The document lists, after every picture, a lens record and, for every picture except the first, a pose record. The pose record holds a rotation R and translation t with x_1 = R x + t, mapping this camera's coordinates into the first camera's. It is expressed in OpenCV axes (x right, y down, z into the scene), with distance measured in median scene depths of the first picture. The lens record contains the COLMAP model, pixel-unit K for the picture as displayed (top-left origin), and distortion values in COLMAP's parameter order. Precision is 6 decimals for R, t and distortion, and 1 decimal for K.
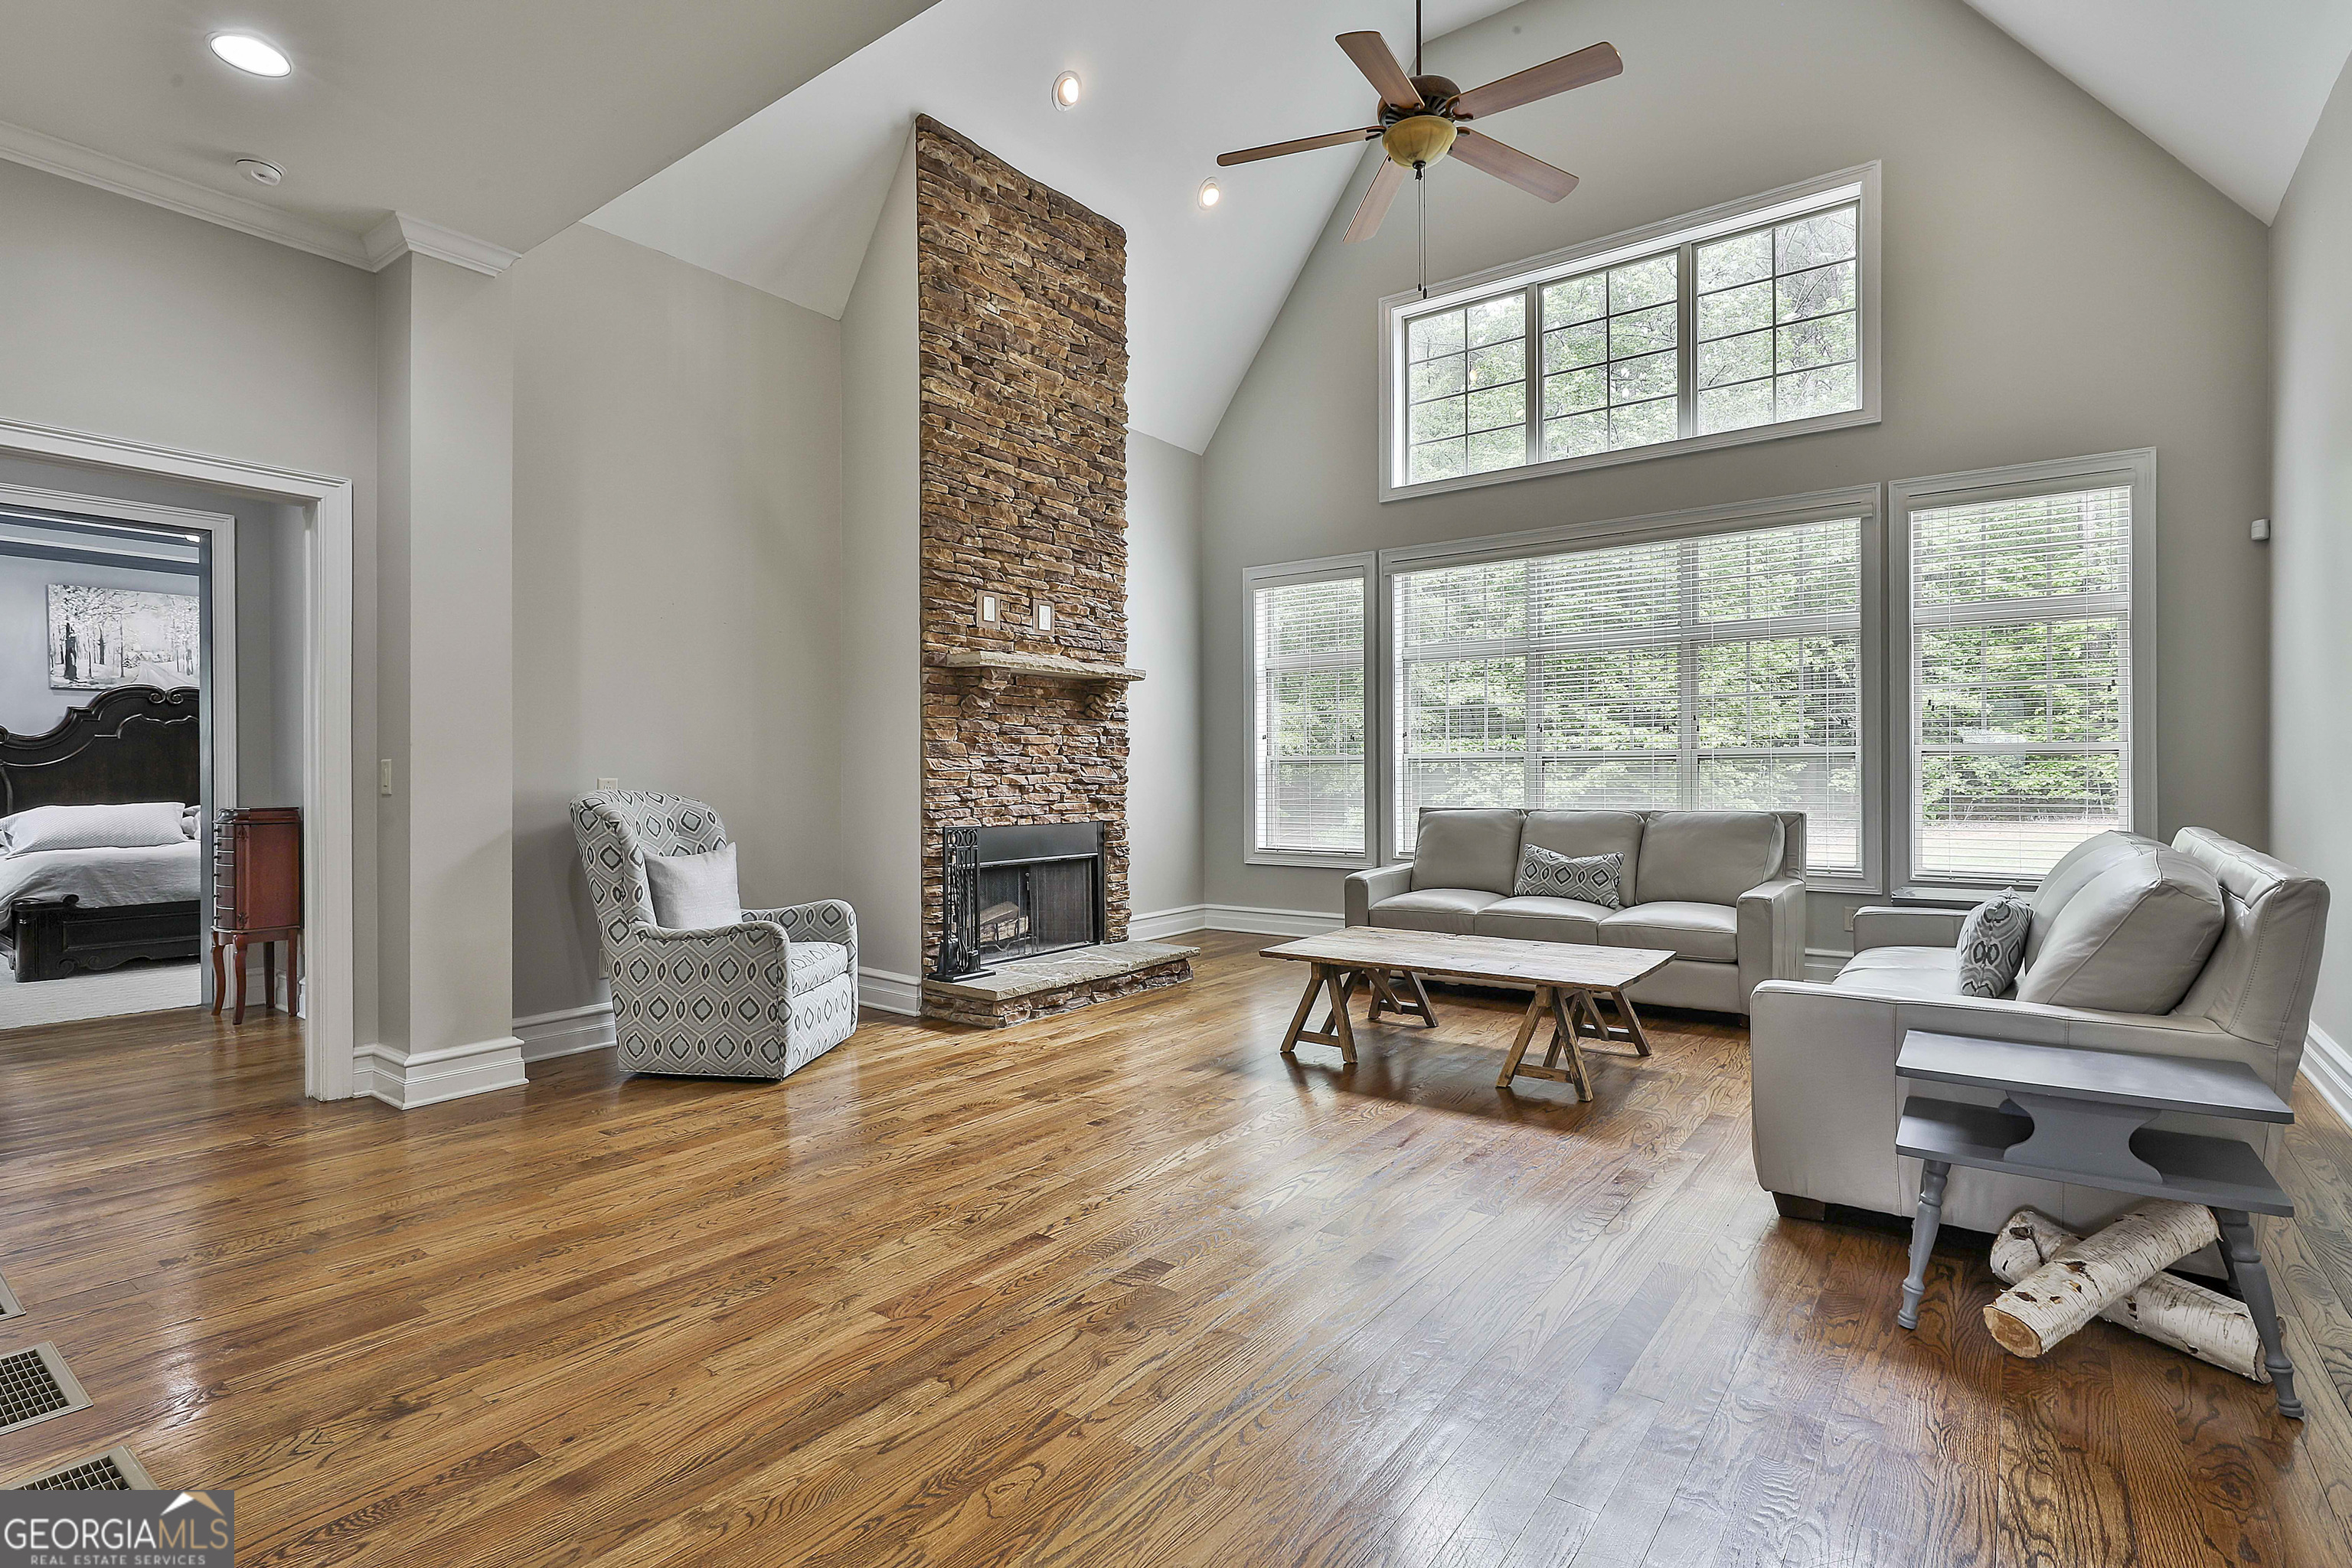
lens RADIAL K [[1131.5, 0, 1175.5], [0, 1131.5, 785.3], [0, 0, 1]] dist [-0.002966, 0.001859]
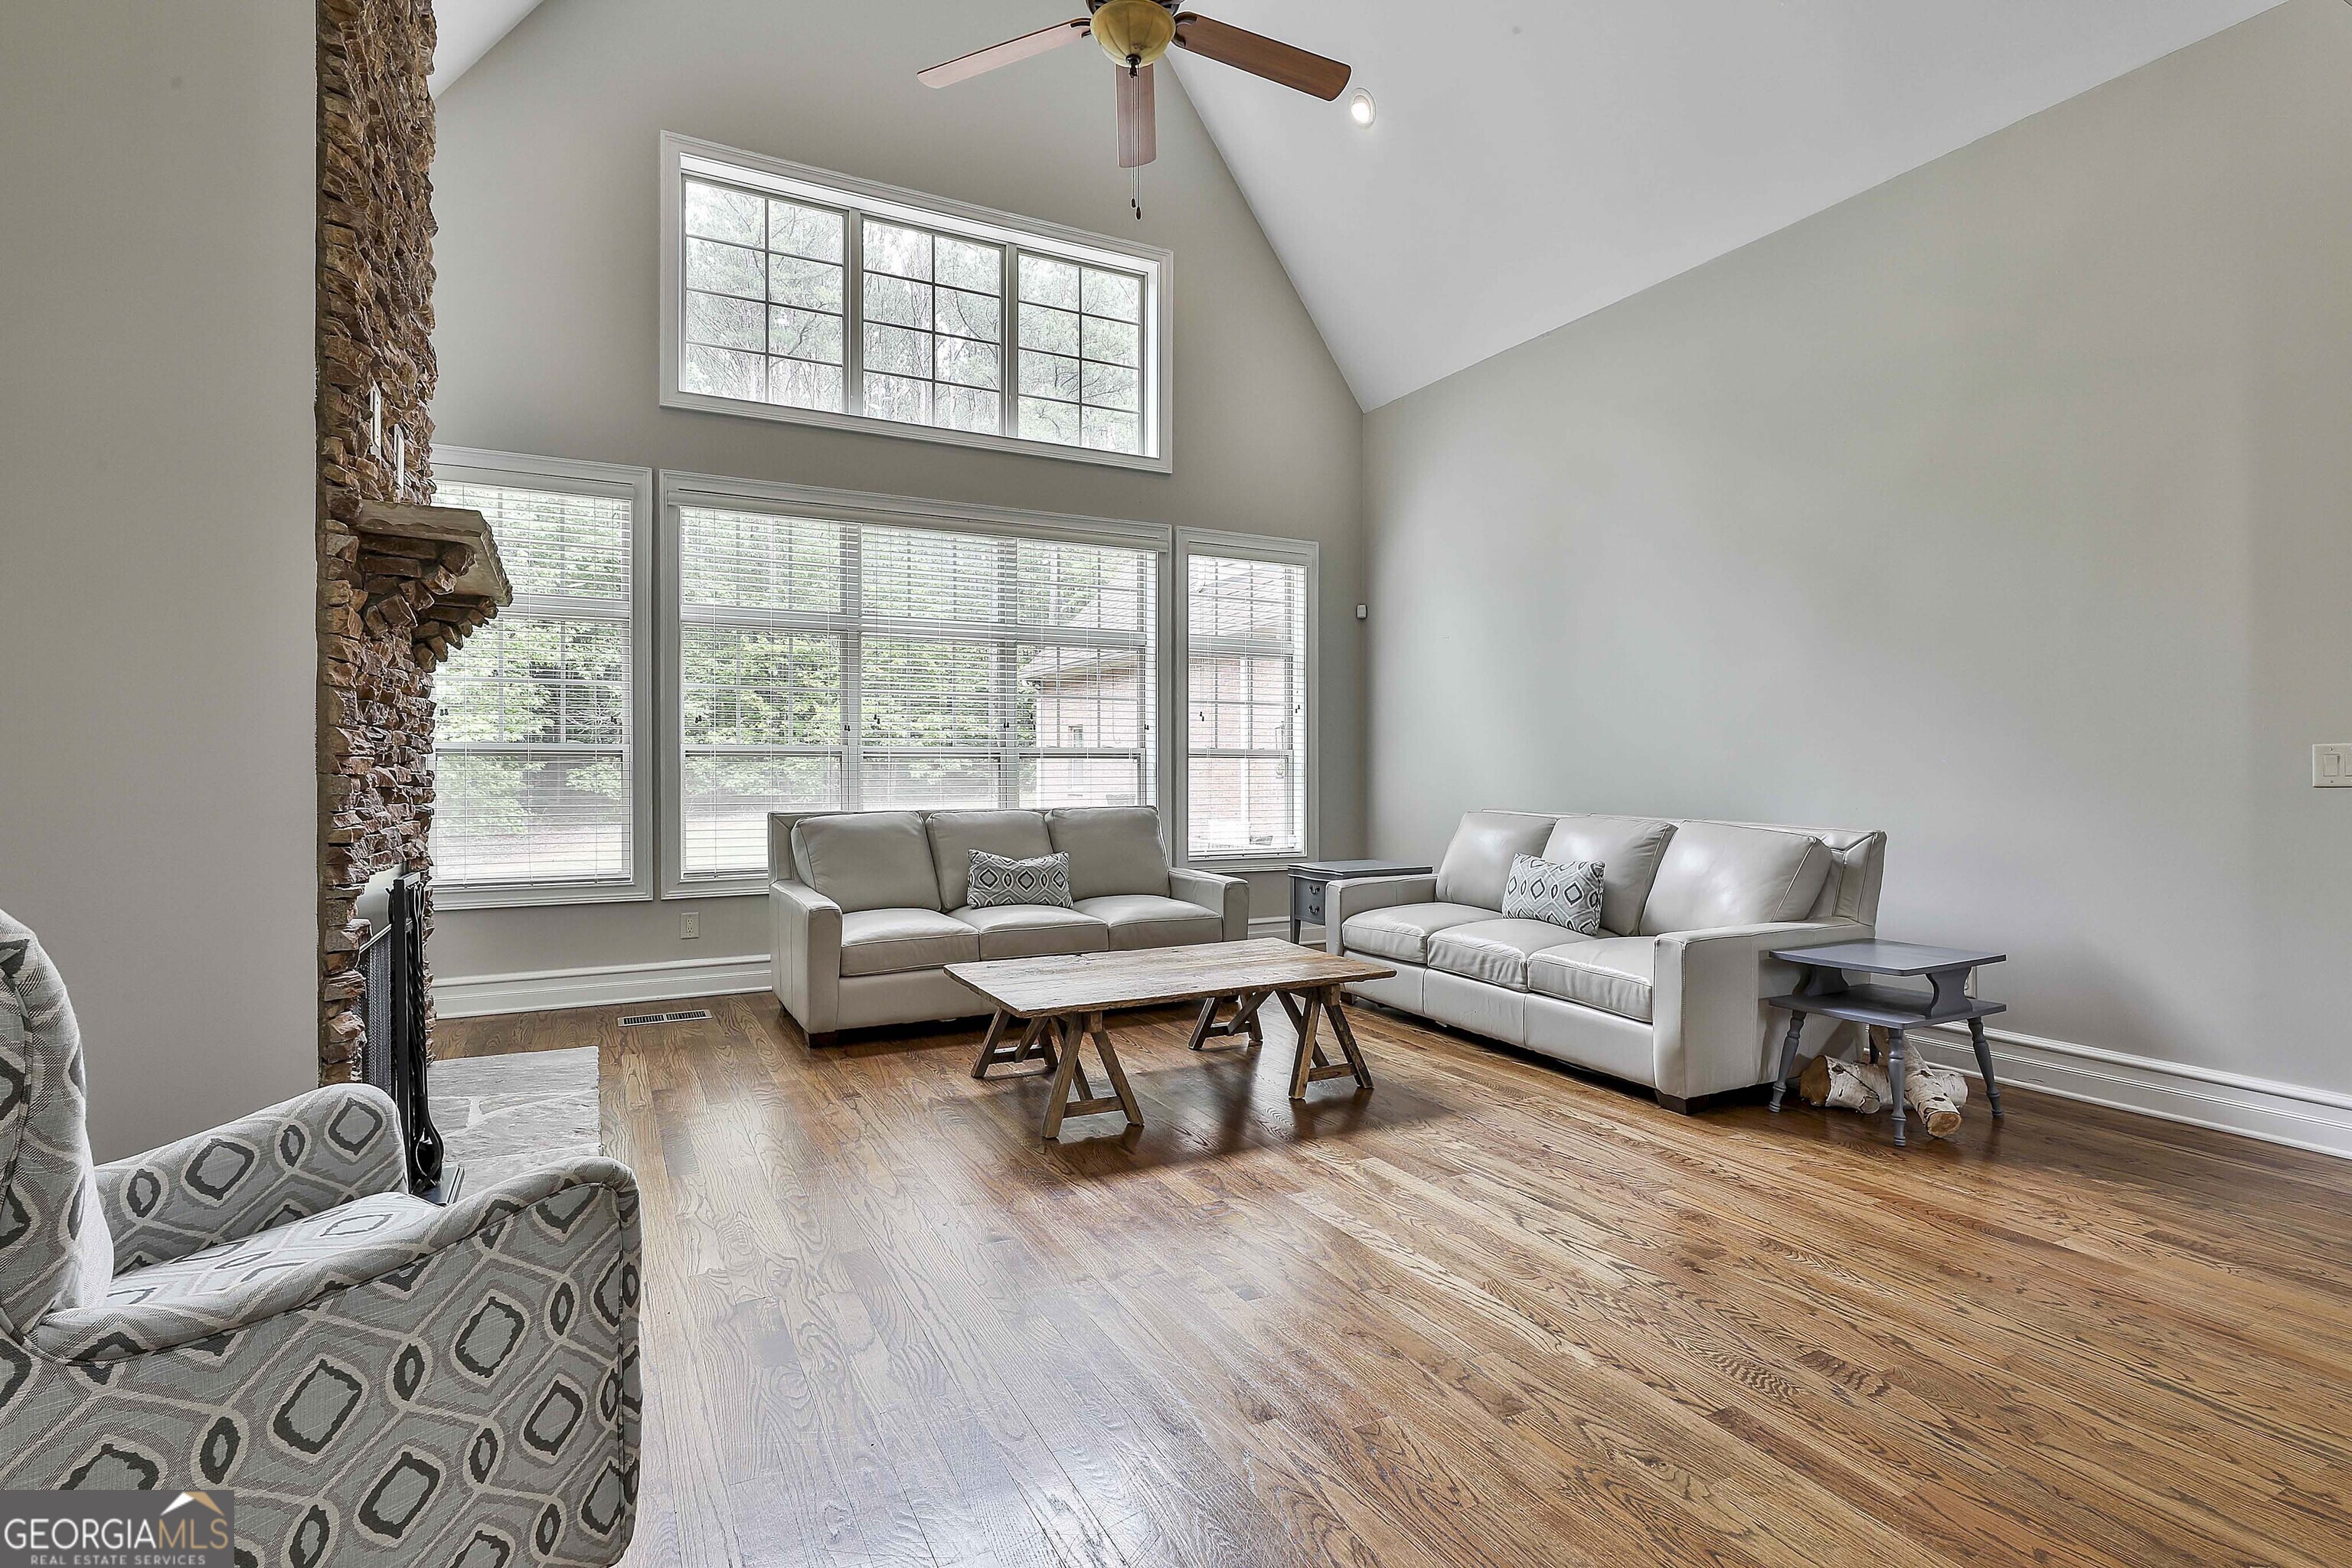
lens RADIAL K [[1131.5, 0, 1171.5], [0, 1131.5, 786.1], [0, 0, 1]] dist [-0.002966, 0.001859]
pose [[0.440915, -0.006733, 0.897523, -0.357298], [0.005474, 0.999973, 0.004812, -0.001138], [-0.897532, 0.002791, 0.440941, 0.391597]]
